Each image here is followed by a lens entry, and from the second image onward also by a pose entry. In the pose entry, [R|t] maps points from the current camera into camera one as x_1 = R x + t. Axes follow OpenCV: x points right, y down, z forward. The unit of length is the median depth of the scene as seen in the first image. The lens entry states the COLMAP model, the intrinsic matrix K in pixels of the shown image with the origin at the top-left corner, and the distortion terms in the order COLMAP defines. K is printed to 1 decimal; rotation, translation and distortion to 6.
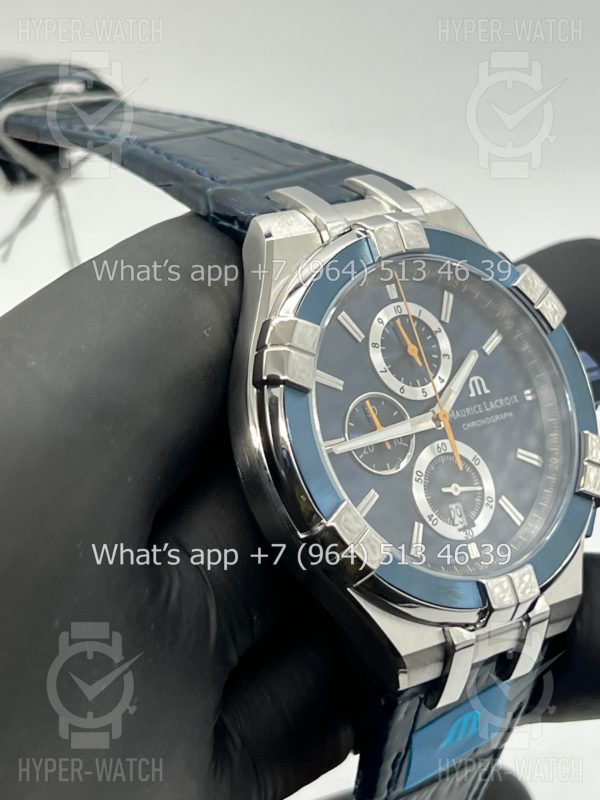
lens RADIAL K [[1790.4, 0, 299.2], [0, 1790.4, 398.1], [0, 0, 1]] dist [0.222712, 0.000000]
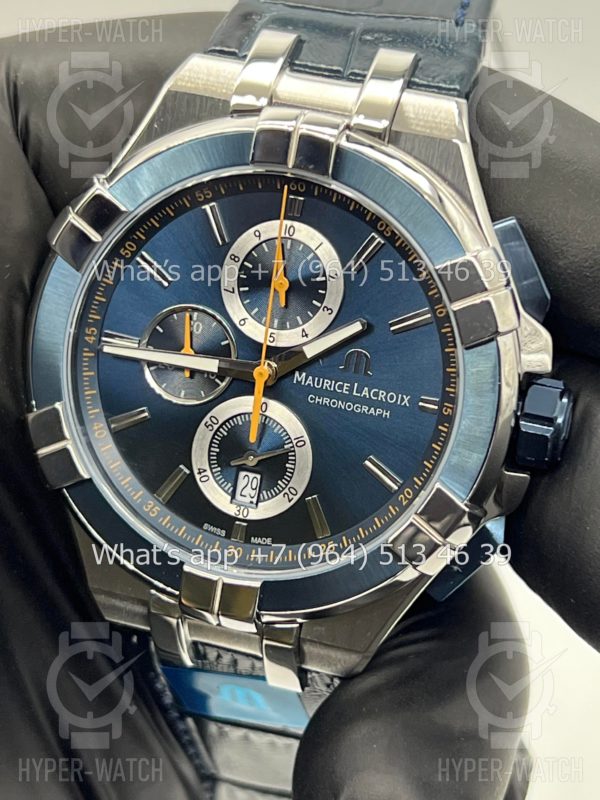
lens RADIAL K [[1790.4, 0, 299.2], [0, 1790.4, 406.0], [0, 0, 1]] dist [0.222712, 0.000000]
pose [[0.582205, 0.498355, -0.642401, 0.614094], [-0.284616, 0.865051, 0.413134, -0.315071], [0.761597, -0.057691, 0.645478, 0.483980]]
